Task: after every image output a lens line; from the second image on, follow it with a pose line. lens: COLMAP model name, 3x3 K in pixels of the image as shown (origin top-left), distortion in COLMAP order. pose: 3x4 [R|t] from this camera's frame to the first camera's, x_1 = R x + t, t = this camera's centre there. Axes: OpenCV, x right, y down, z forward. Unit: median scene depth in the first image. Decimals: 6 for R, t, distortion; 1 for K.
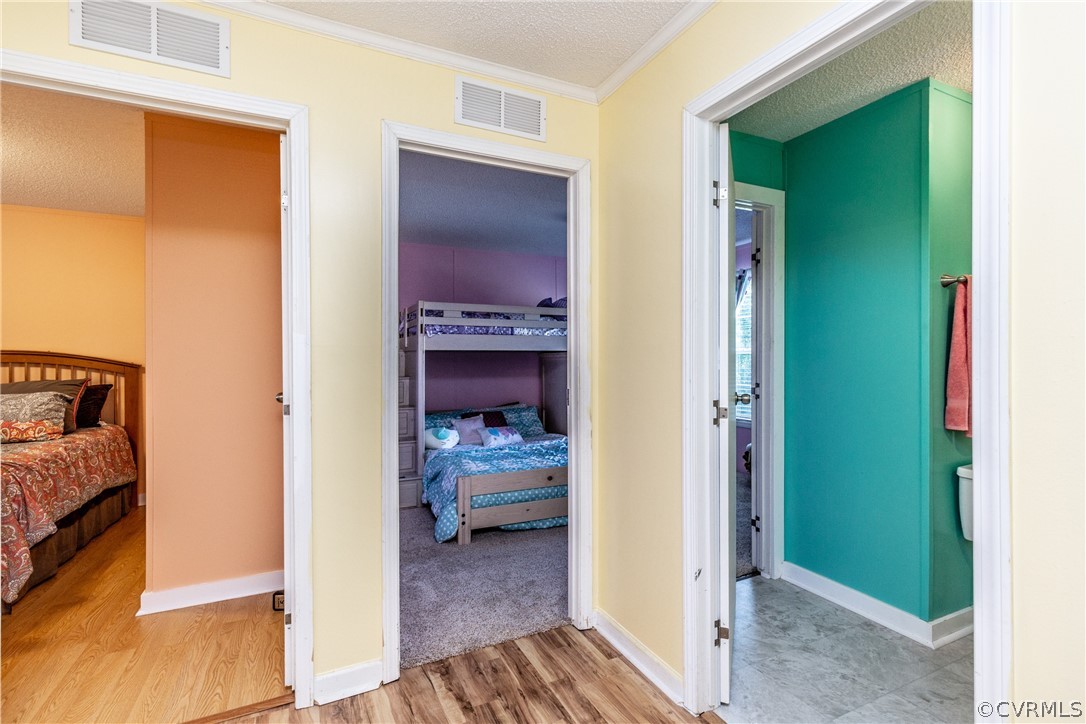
lens RADIAL K [[485.0, 0, 543.0], [0, 485.0, 362.0], [0, 0, 1]] dist [0.003174, 0.001045]
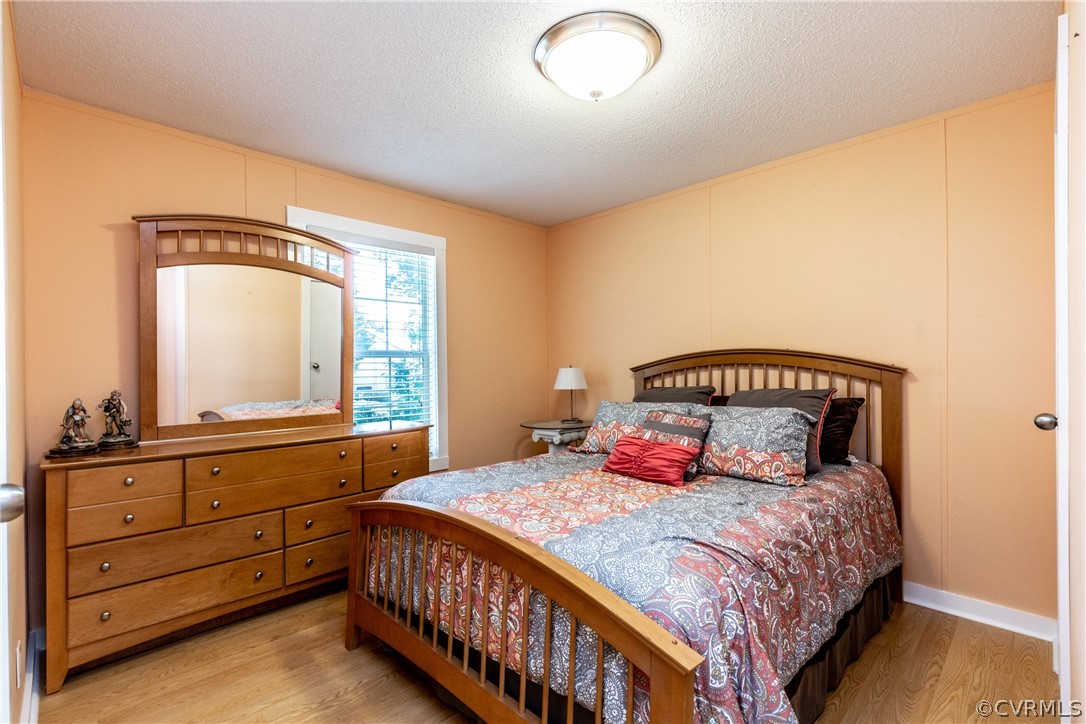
lens RADIAL K [[485.0, 0, 543.0], [0, 485.0, 362.0], [0, 0, 1]] dist [0.003174, 0.001045]
pose [[0.306531, -0.000120, -0.951861, -0.482909], [0.000849, 1.000000, 0.000147, -0.003039], [0.951860, -0.000853, 0.306531, 0.476550]]
